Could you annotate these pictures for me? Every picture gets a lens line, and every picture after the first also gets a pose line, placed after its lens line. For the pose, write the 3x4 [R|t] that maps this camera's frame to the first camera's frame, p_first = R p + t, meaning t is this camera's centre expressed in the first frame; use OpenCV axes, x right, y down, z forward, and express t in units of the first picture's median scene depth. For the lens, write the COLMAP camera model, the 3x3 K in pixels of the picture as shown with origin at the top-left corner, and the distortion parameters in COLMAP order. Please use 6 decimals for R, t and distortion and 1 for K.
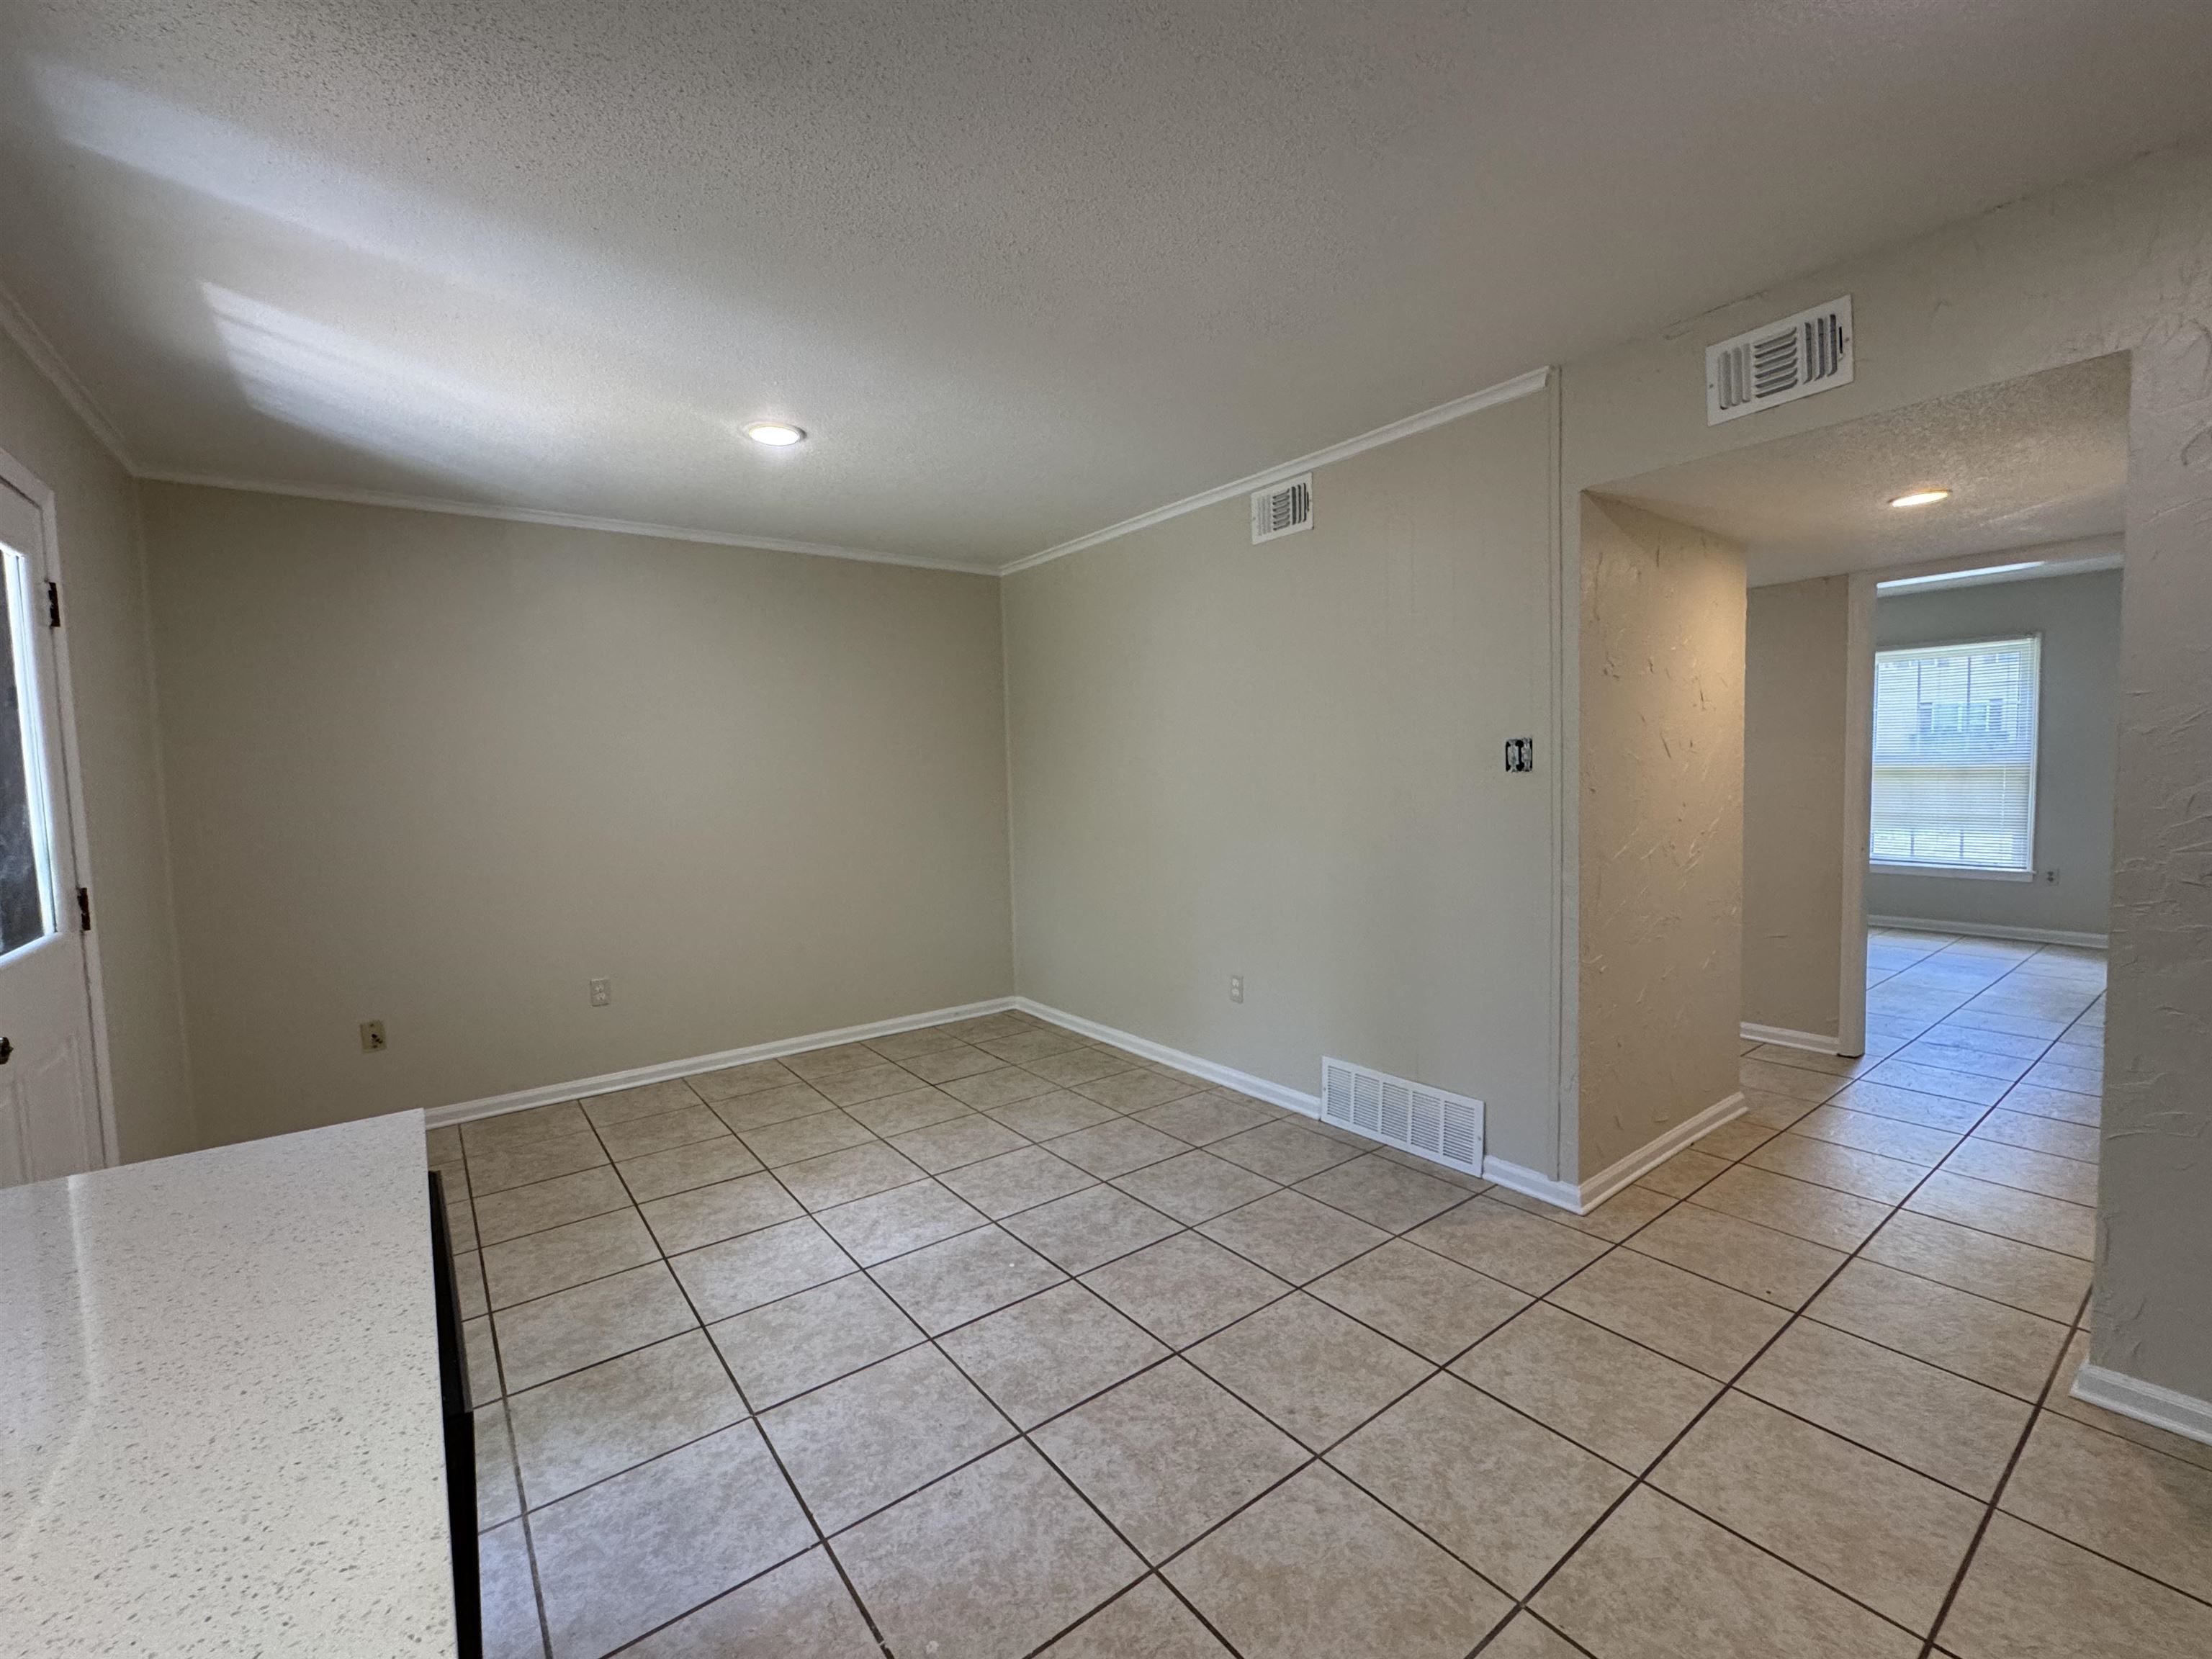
lens RADIAL K [[933.5, 0, 1106.0], [0, 933.5, 829.5], [0, 0, 1]] dist [0.000143, 0.000021]
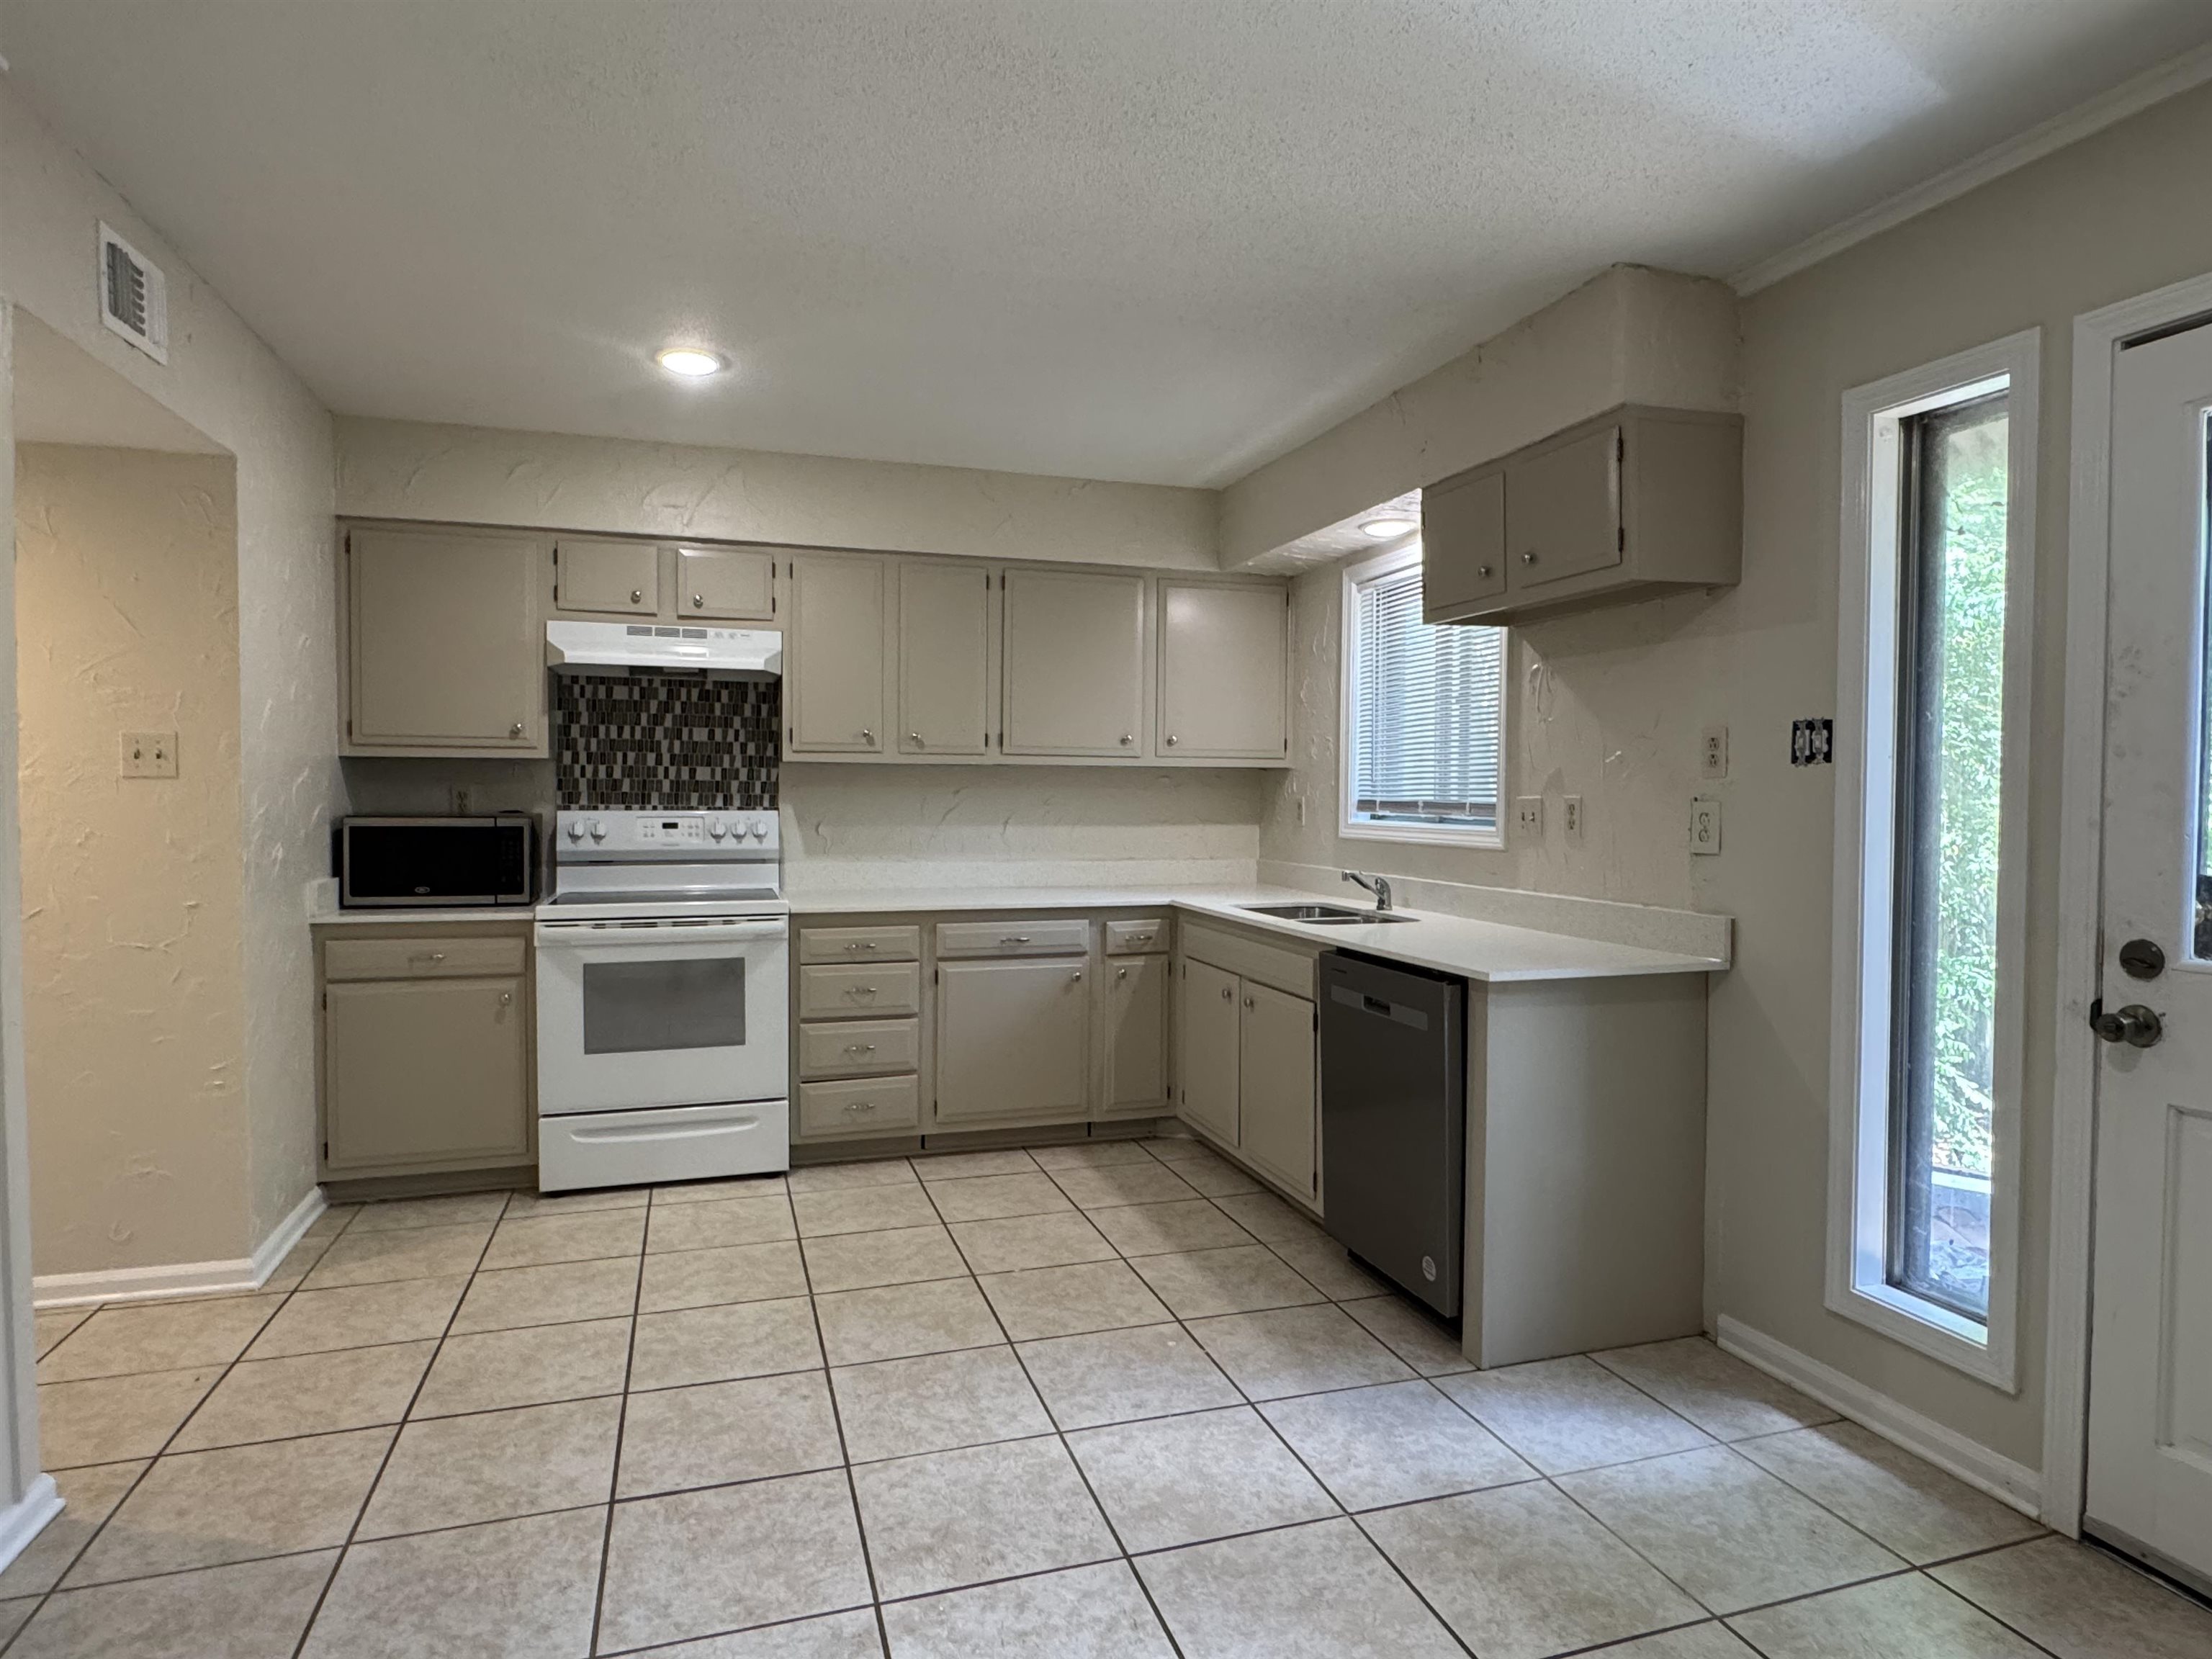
lens RADIAL K [[1241.1, 0, 1106.0], [0, 1241.1, 829.5], [0, 0, 1]] dist [-0.003468, -0.001007]
pose [[-0.944105, 0.009891, 0.329497, -0.484393], [0.042505, 0.994858, 0.091927, -0.082391], [-0.326893, 0.100794, -0.939671, 1.823994]]
